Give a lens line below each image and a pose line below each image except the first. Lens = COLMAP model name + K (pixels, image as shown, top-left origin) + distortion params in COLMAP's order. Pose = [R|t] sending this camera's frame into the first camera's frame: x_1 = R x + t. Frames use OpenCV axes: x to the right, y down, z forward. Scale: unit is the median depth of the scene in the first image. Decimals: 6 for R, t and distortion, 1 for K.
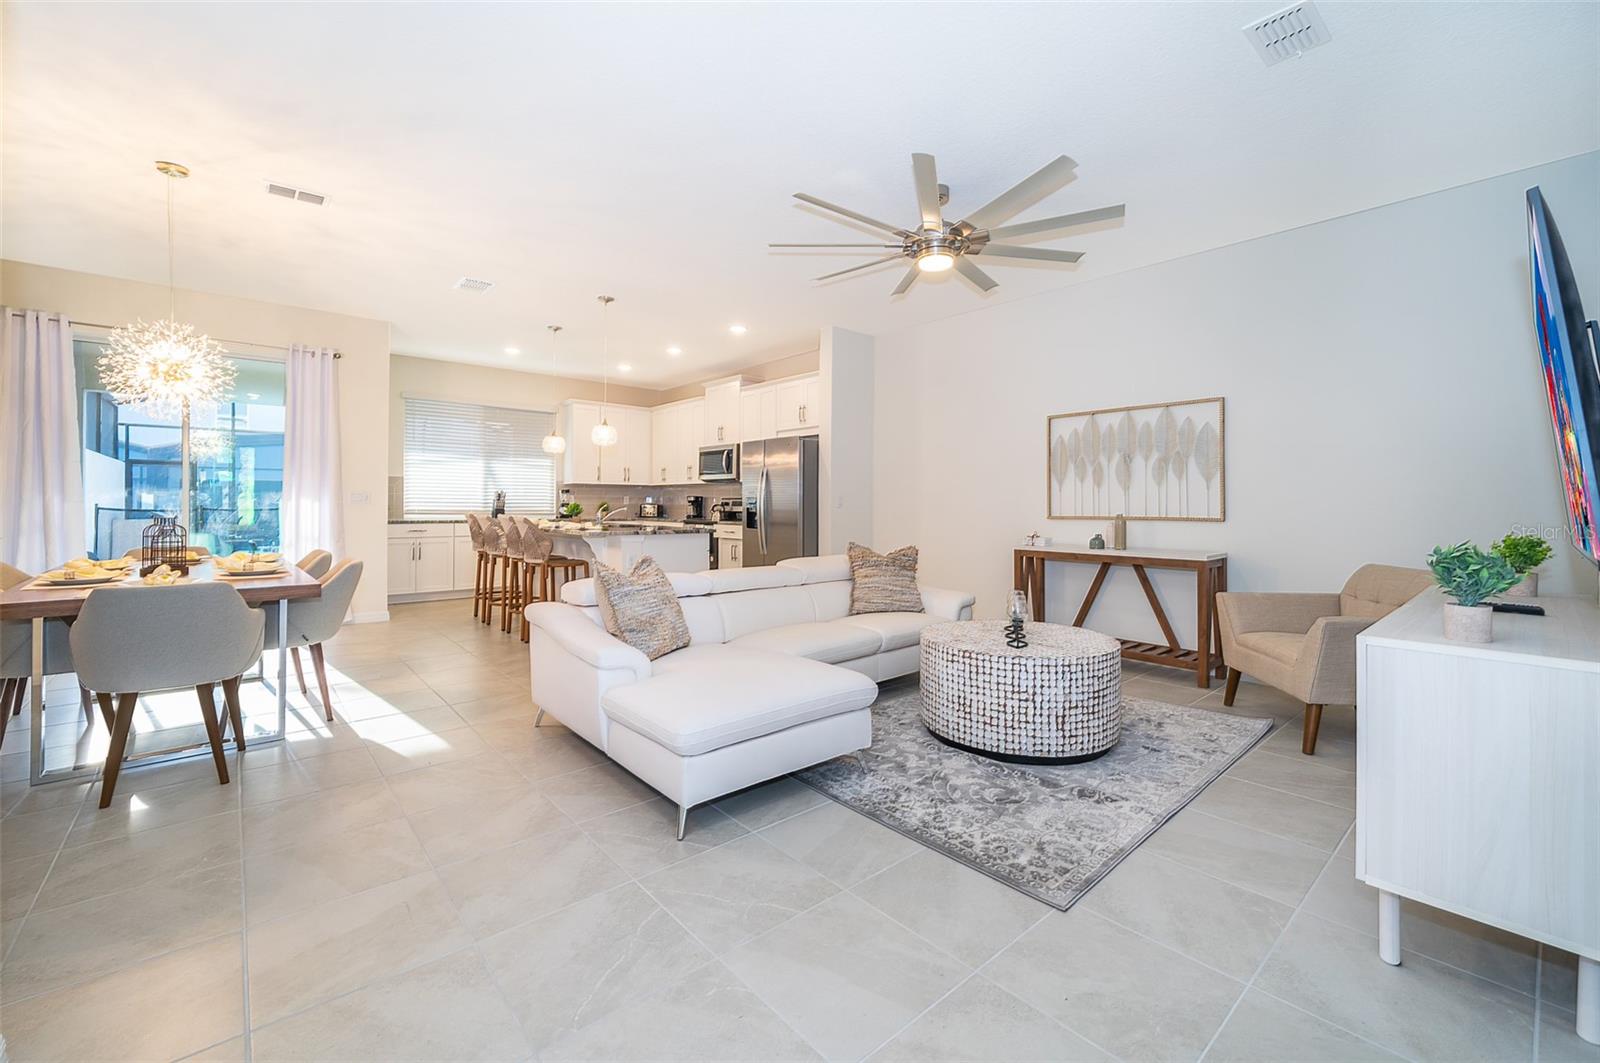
lens RADIAL K [[665.3, 0, 794.3], [0, 665.3, 502.4], [0, 0, 1]] dist [0.002468, 0.000702]
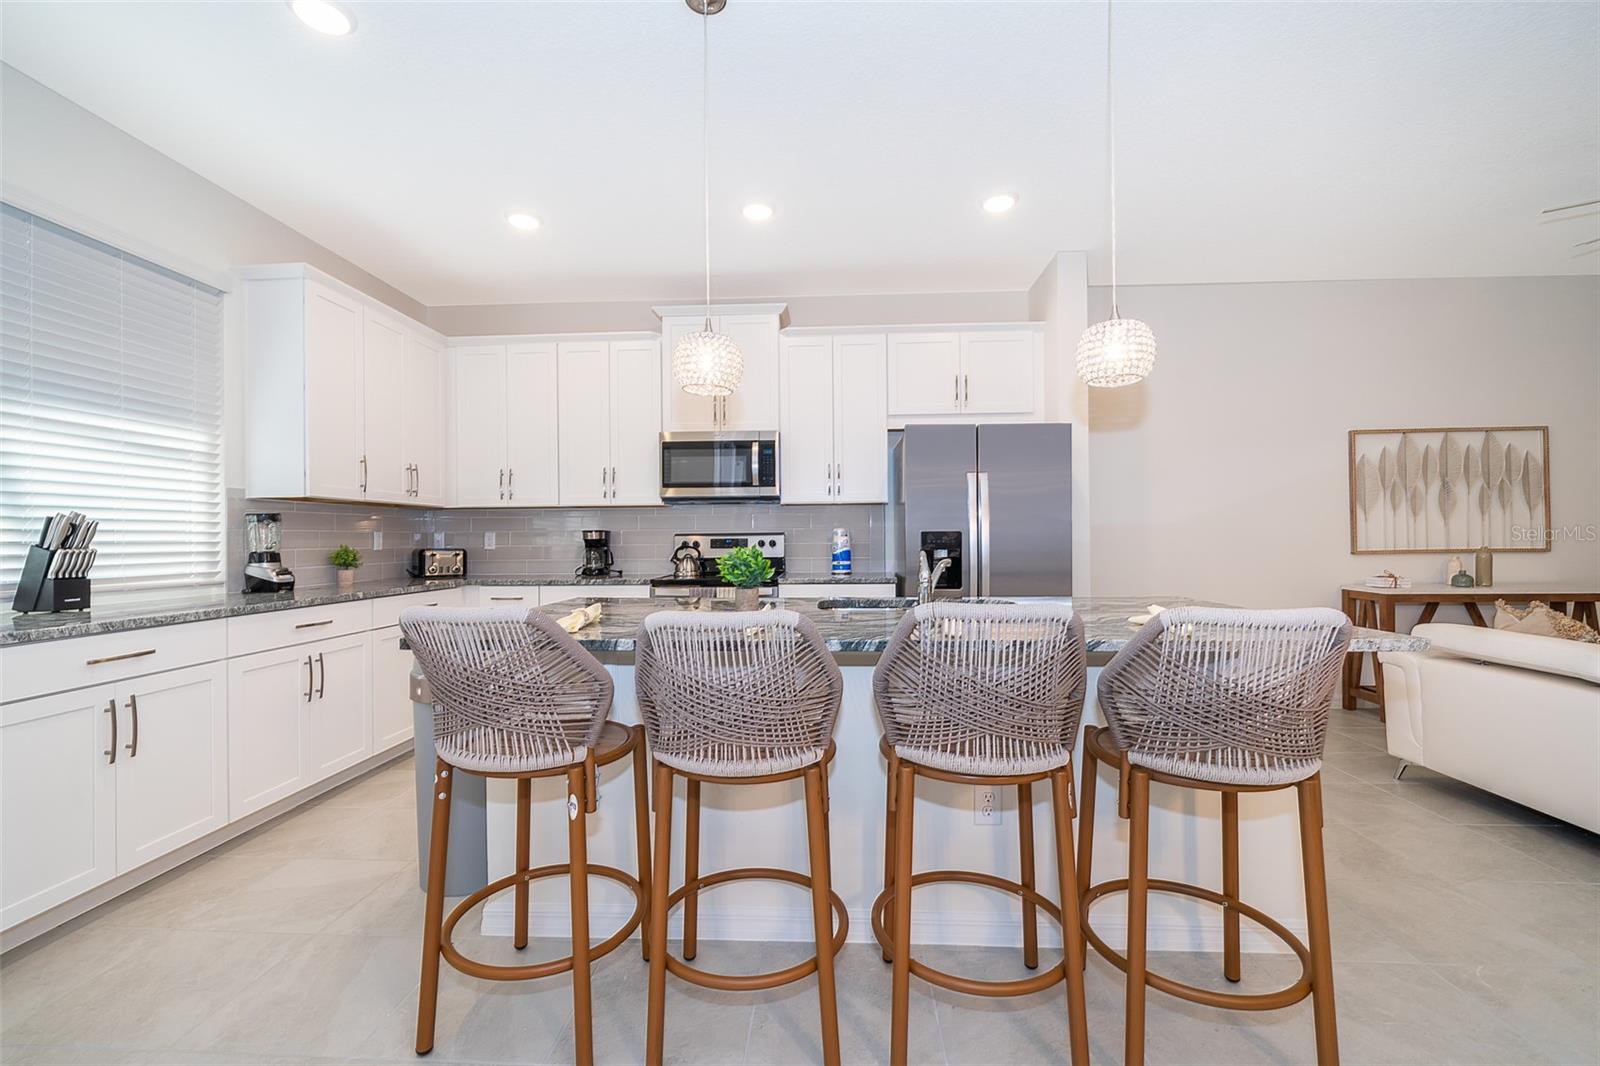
lens RADIAL K [[636.0, 0, 803.9], [0, 636.0, 543.8], [0, 0, 1]] dist [-0.003515, -0.000287]
pose [[0.690738, -0.015950, 0.722930, -0.714113], [0.011538, 0.999873, 0.011036, -0.005460], [-0.723014, 0.000718, 0.690834, 1.014283]]
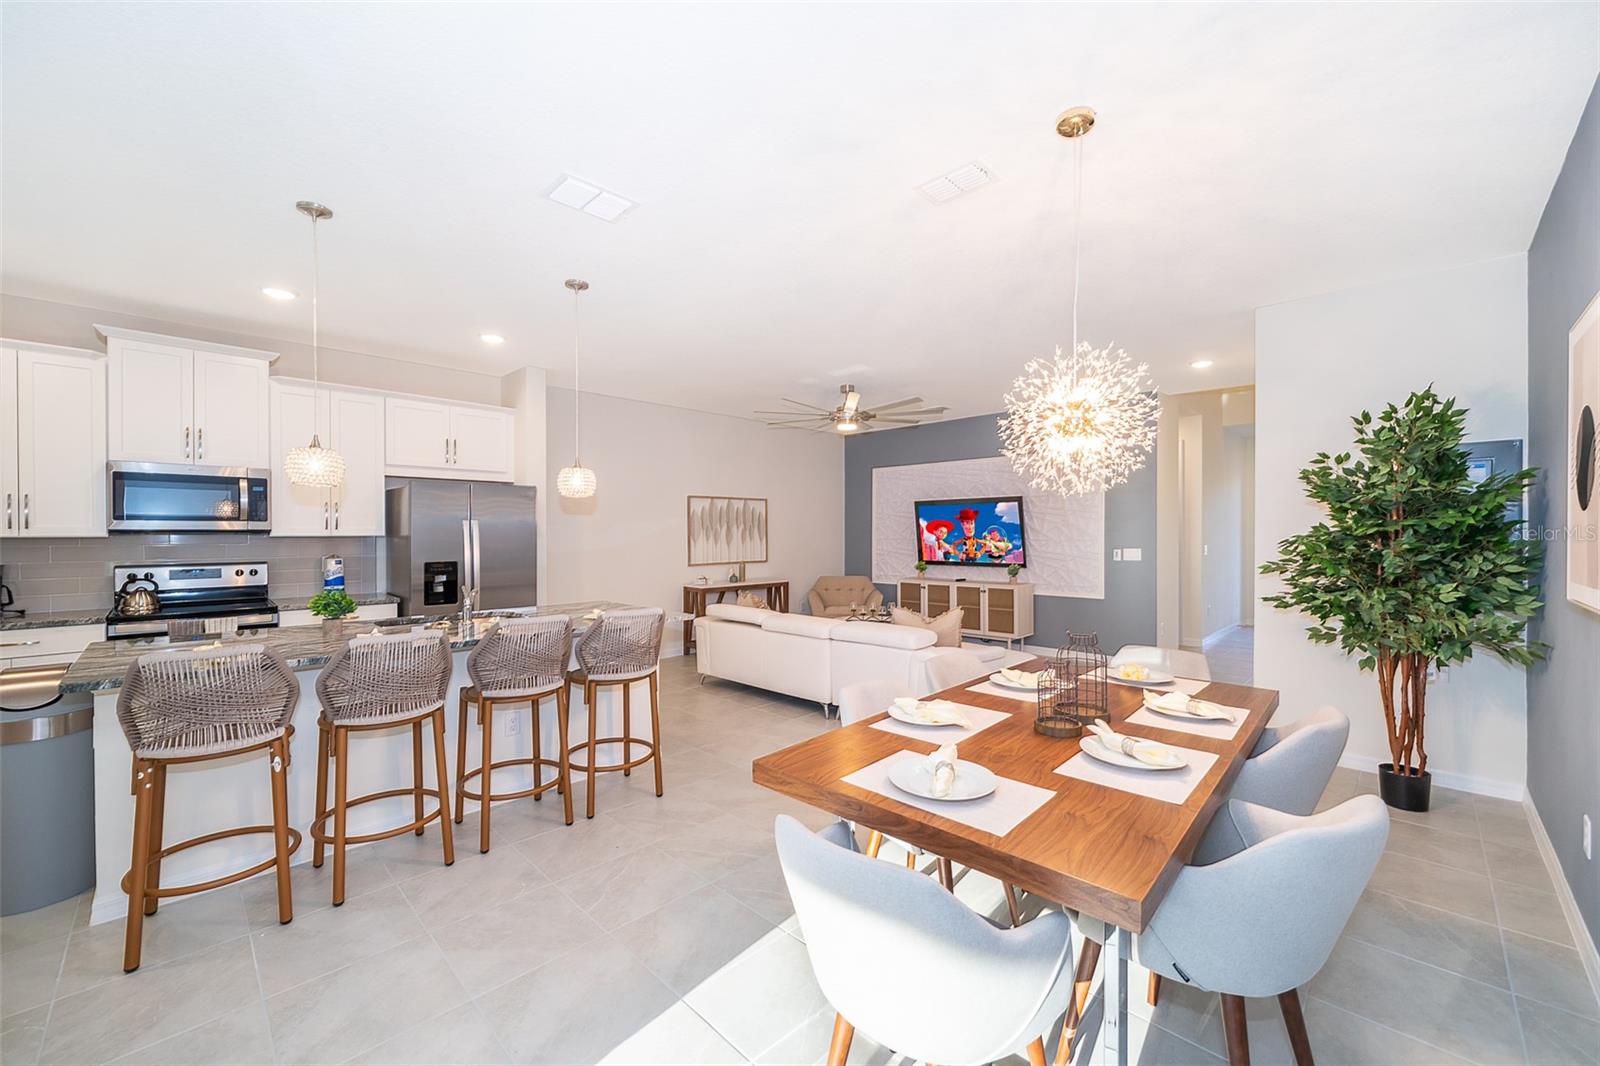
lens RADIAL K [[636.0, 0, 804.8], [0, 636.0, 532.9], [0, 0, 1]] dist [-0.003515, -0.000287]
pose [[-0.096238, -0.006773, 0.995335, -1.102227], [-0.002545, 0.999975, 0.006558, -0.062075], [-0.995355, -0.001902, -0.096253, 0.943047]]
